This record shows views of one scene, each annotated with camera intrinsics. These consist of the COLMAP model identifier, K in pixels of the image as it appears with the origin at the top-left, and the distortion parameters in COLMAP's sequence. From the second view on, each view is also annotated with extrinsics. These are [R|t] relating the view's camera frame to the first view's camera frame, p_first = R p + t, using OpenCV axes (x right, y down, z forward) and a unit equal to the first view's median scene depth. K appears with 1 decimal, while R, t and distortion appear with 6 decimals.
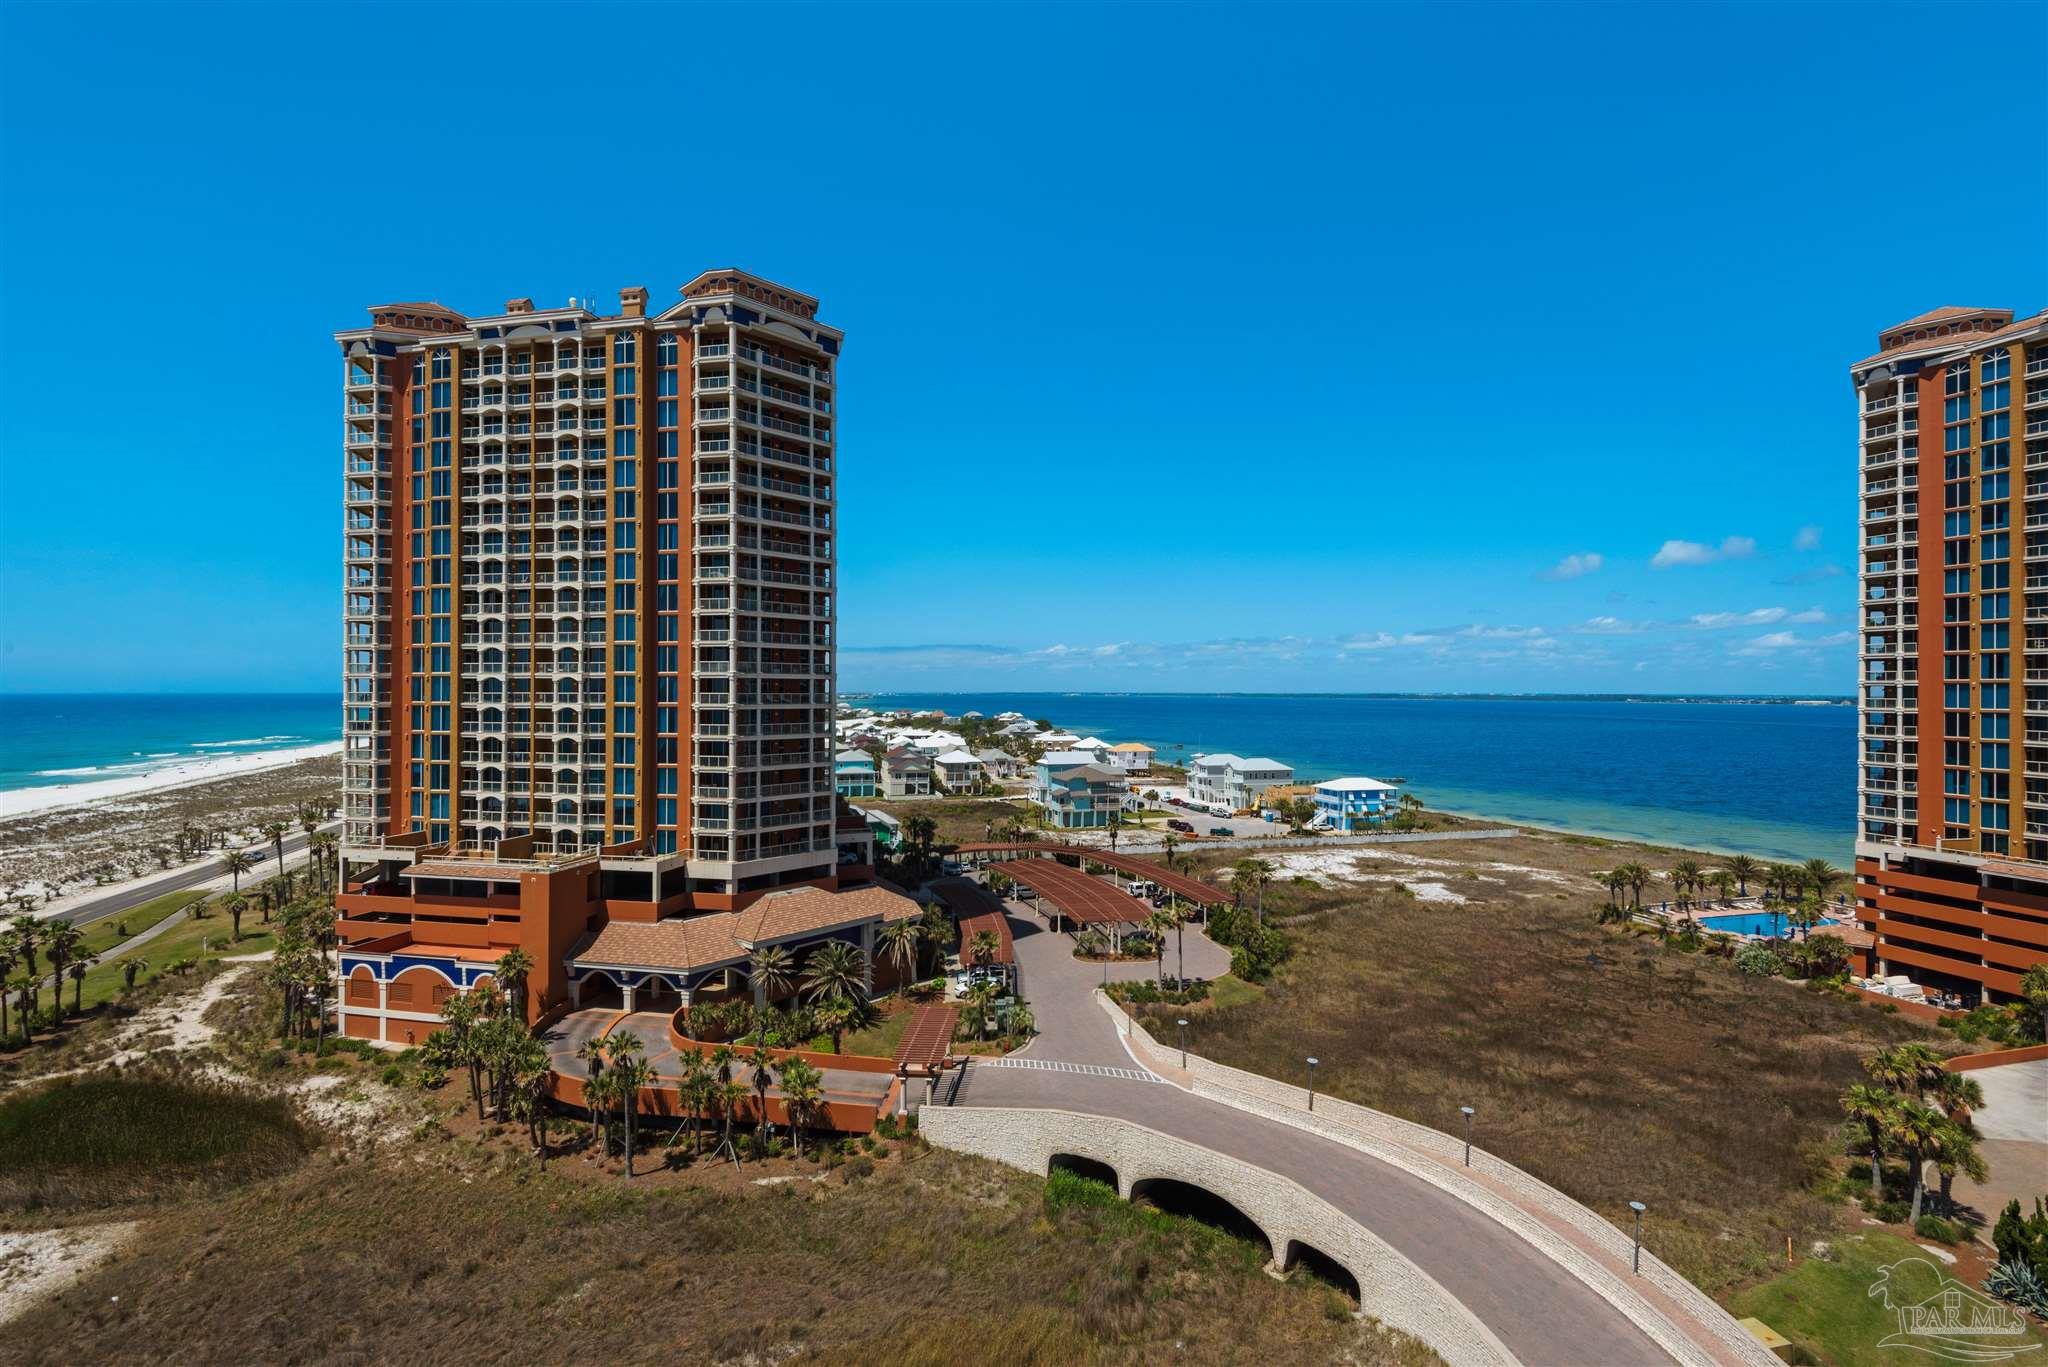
lens RADIAL K [[918.0, 0, 1023.2], [0, 918.0, 686.2], [0, 0, 1]] dist [0.036278, -0.020936]
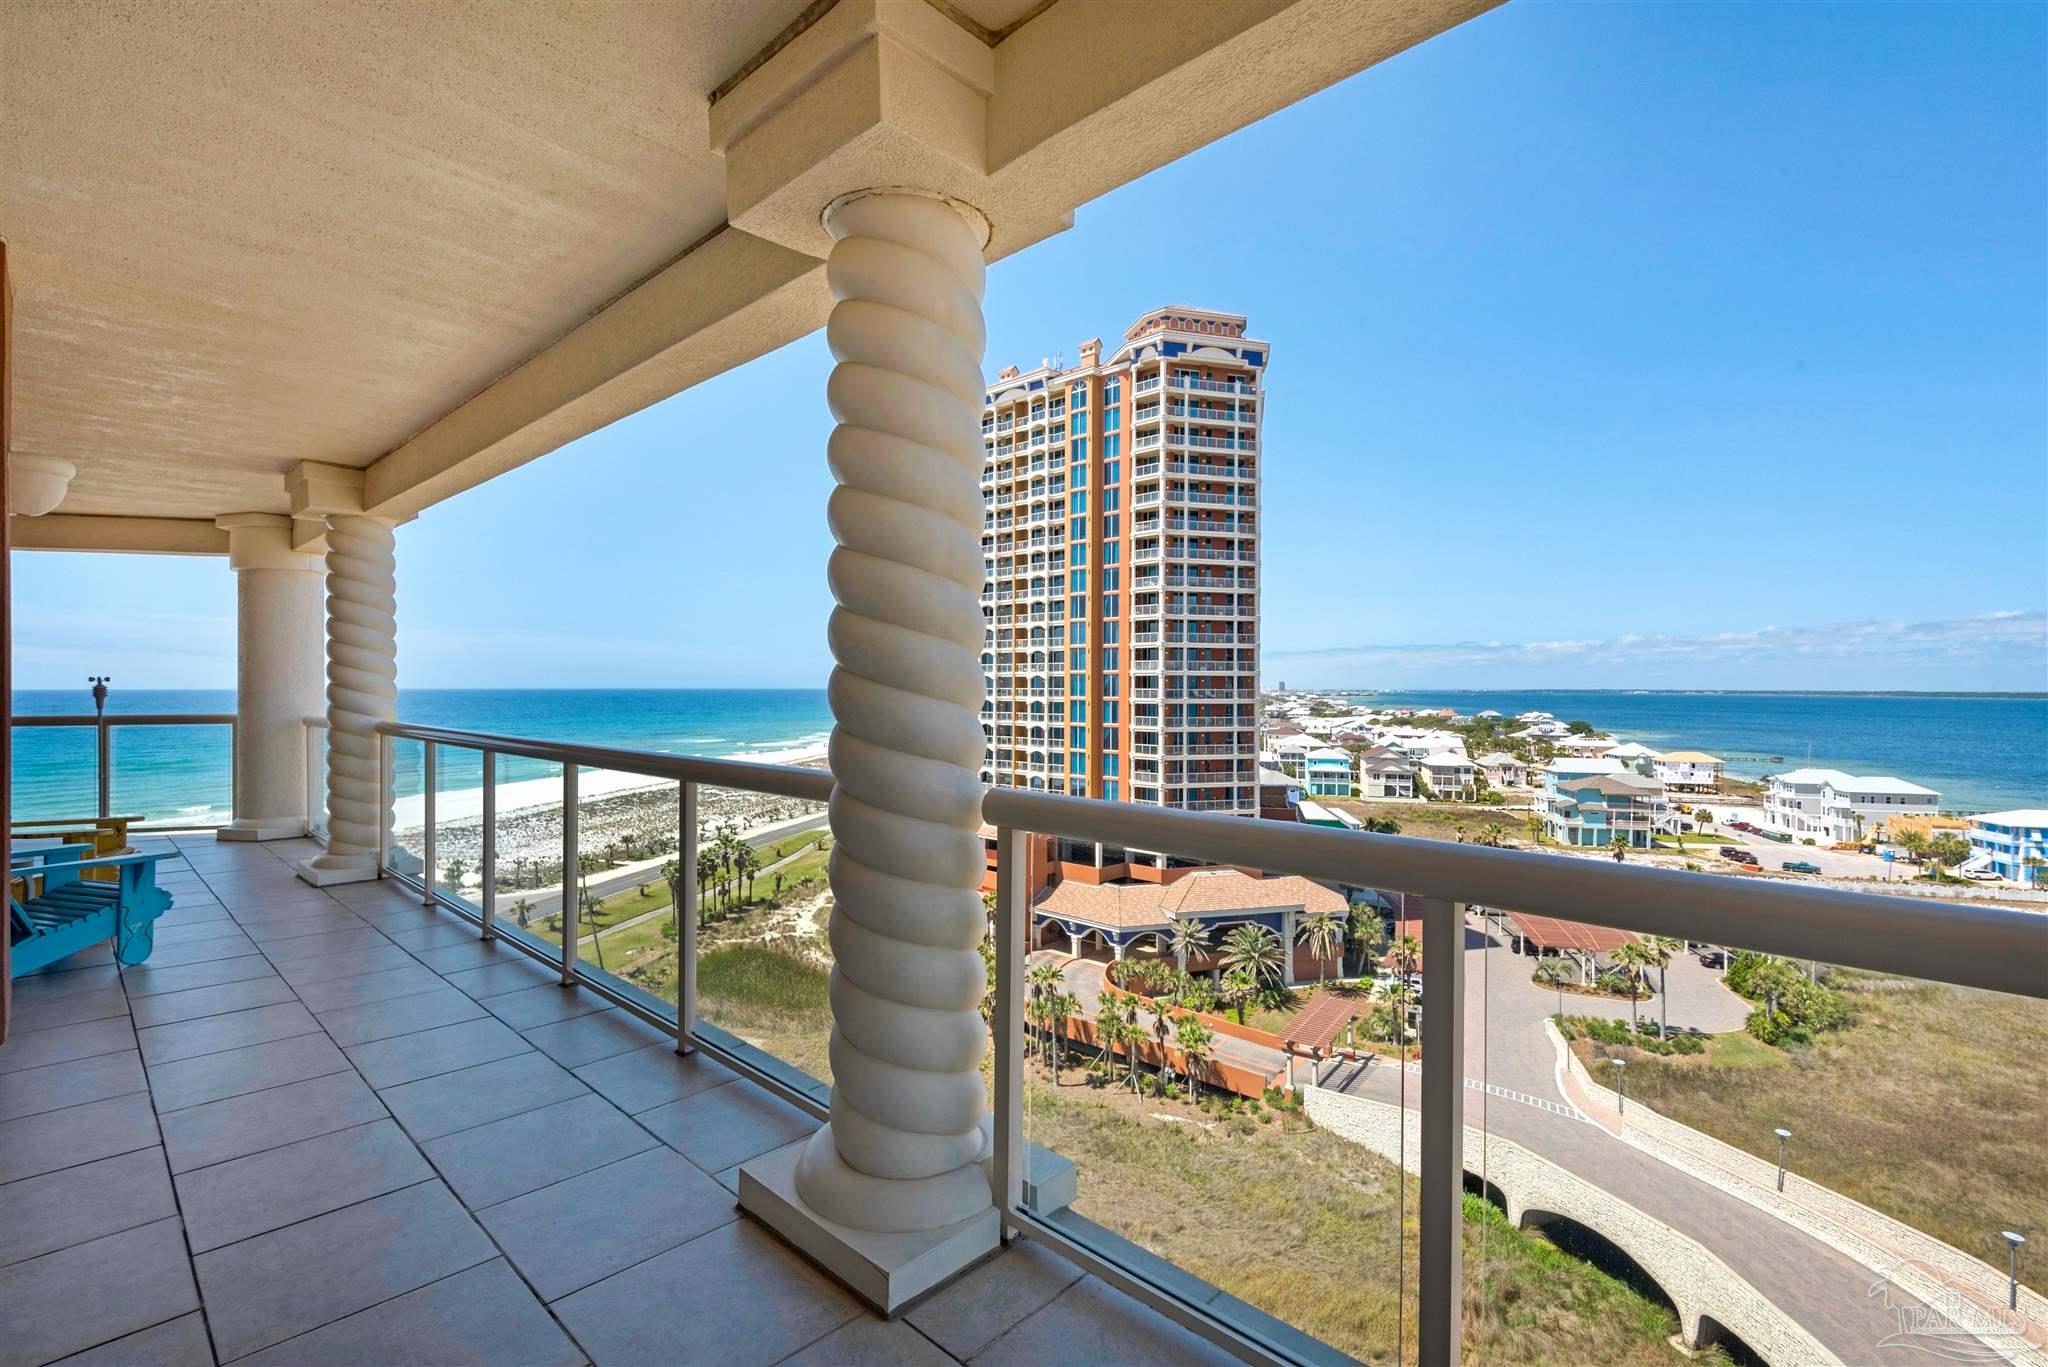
lens RADIAL K [[918.0, 0, 1023.2], [0, 918.0, 686.2], [0, 0, 1]] dist [0.036278, -0.020936]
pose [[0.862225, 0.000514, -0.506525, 0.095277], [0.001513, 0.999992, 0.003591, -0.000325], [0.506523, -0.003863, 0.862218, -0.041952]]
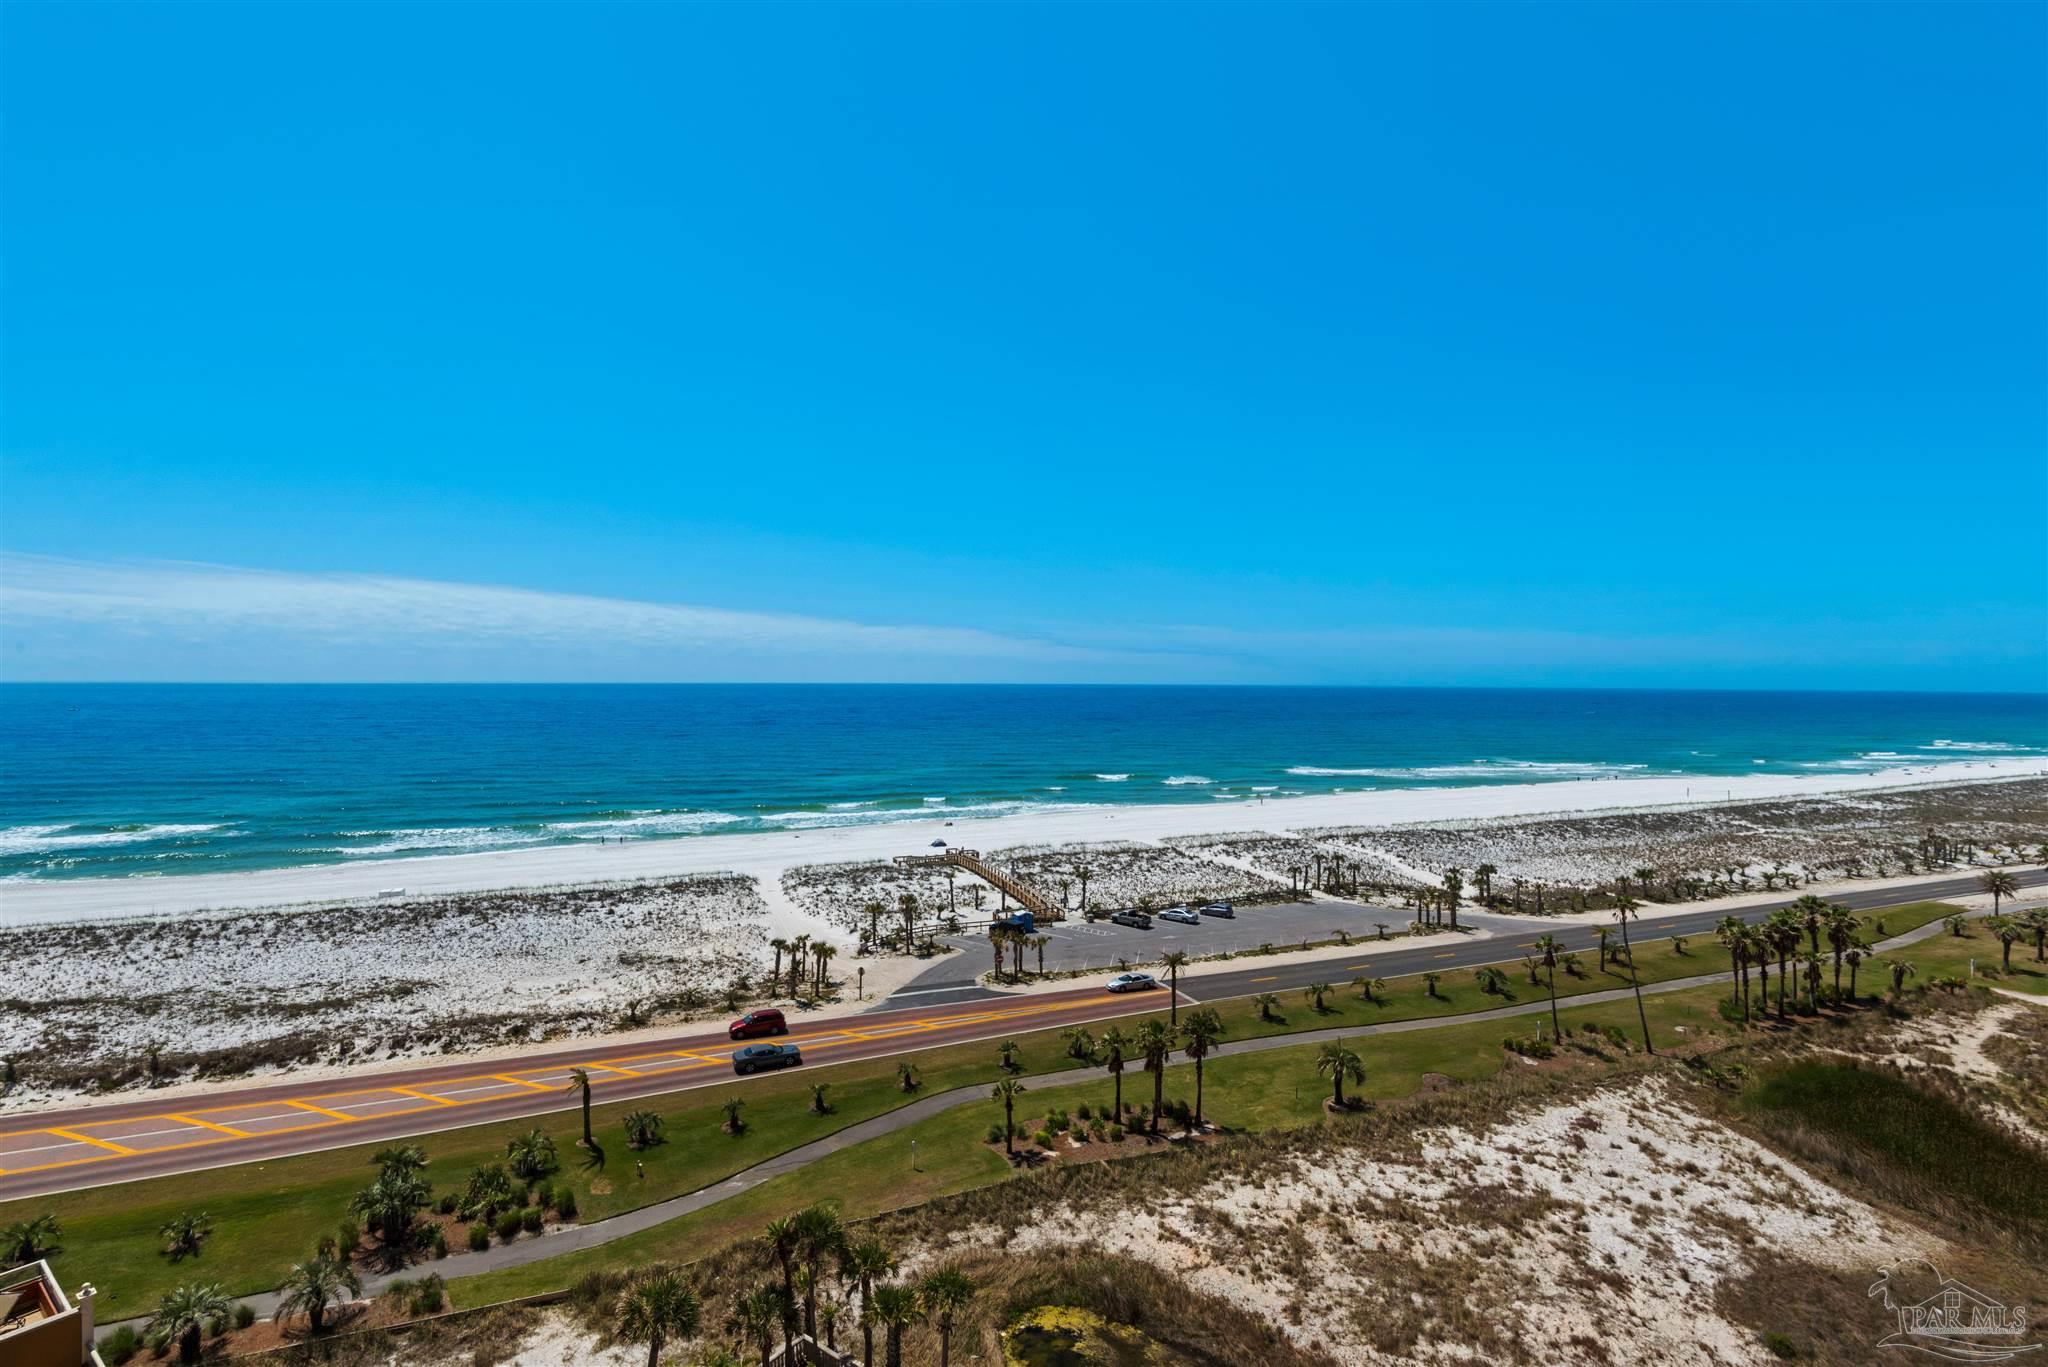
lens RADIAL K [[975.1, 0, 1022.5], [0, 975.1, 675.7], [0, 0, 1]] dist [0.023684, -0.018016]
pose [[0.112421, -0.002235, -0.993658, -0.032209], [-0.005295, 0.999982, -0.002848, -0.000323], [0.993647, 0.005582, 0.112408, -0.035960]]
